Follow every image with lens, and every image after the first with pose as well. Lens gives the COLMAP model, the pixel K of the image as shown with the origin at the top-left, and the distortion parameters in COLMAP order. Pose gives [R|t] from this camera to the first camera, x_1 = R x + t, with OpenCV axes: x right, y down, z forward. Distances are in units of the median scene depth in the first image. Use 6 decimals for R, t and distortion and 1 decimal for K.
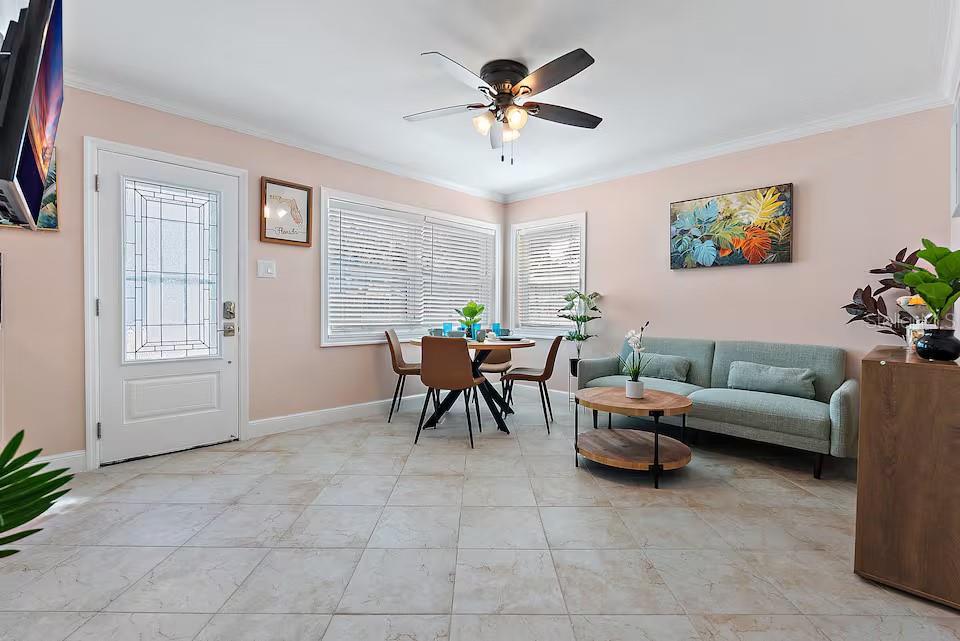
lens RADIAL K [[433.3, 0, 480.0], [0, 433.3, 315.0], [0, 0, 1]] dist [-0.003336, -0.000307]
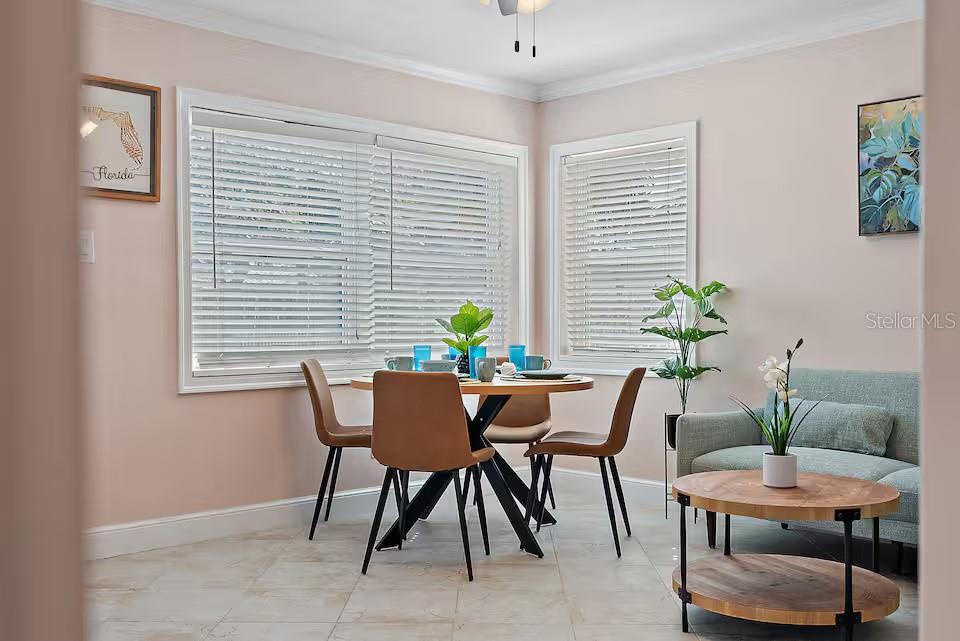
lens RADIAL K [[987.7, 0, 479.2], [0, 987.7, 334.7], [0, 0, 1]] dist [0.003472, 0.009608]
pose [[0.999738, -0.010232, -0.020454, 0.017819], [0.010343, 0.999932, 0.005340, -0.000062], [0.020398, -0.005550, 0.999777, -0.180190]]
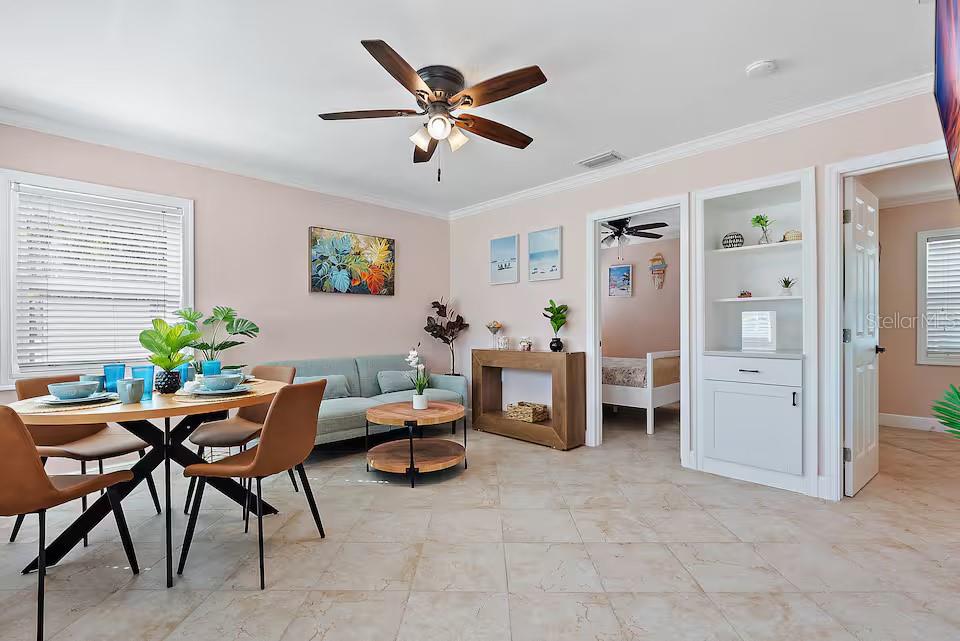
lens RADIAL K [[431.6, 0, 487.6], [0, 431.6, 323.9], [0, 0, 1]] dist [0.001101, 0.000222]
pose [[0.000841, -0.002729, 0.999996, -0.605722], [0.016245, 0.999864, 0.002715, -0.027346], [-0.999868, 0.016243, 0.000885, 0.625320]]
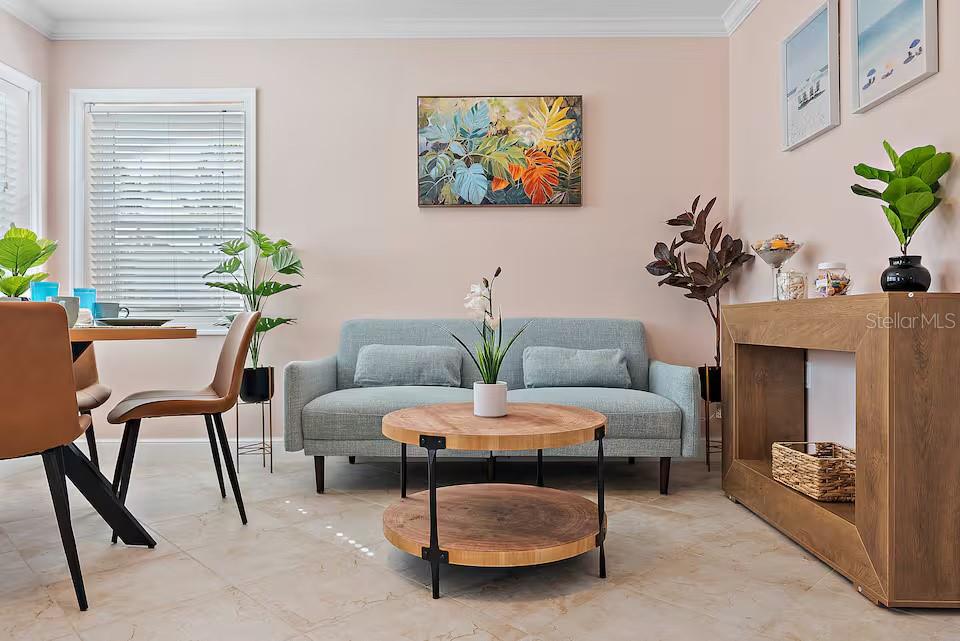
lens RADIAL K [[638.2, 0, 481.1], [0, 638.2, 317.9], [0, 0, 1]] dist [-0.001603, 0.000319]
pose [[0.710050, -0.007109, 0.704115, -0.134392], [0.016667, 0.999839, -0.006712, 0.062126], [-0.703954, 0.016501, 0.710054, 0.328272]]
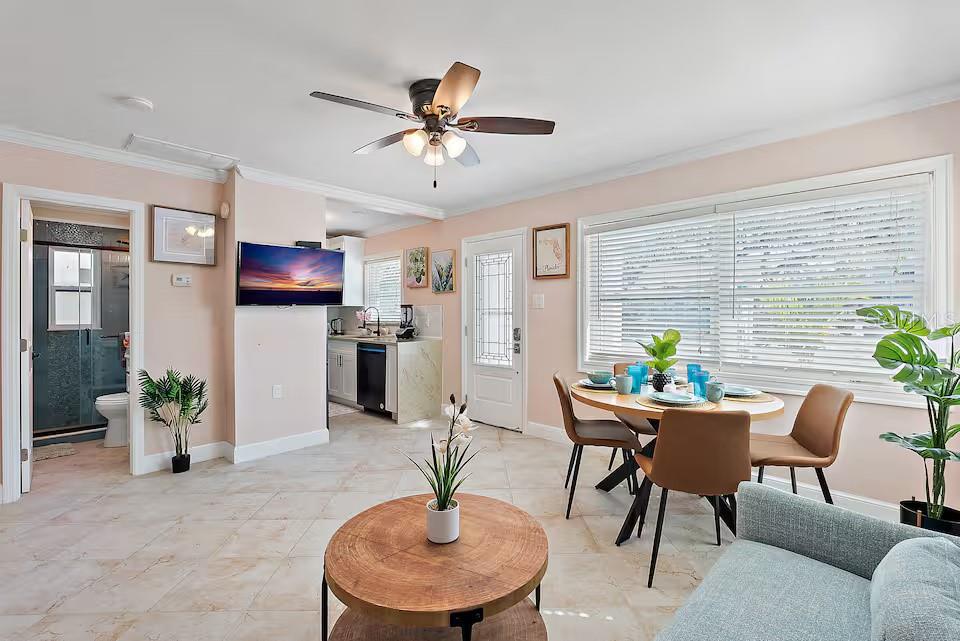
lens RADIAL K [[431.6, 0, 487.6], [0, 431.6, 323.9], [0, 0, 1]] dist [0.001101, 0.000222]
pose [[0.020761, 0.021893, -0.999545, 0.673831], [-0.009881, 0.999716, 0.021691, -0.063760], [0.999736, 0.009426, 0.020971, 0.764276]]
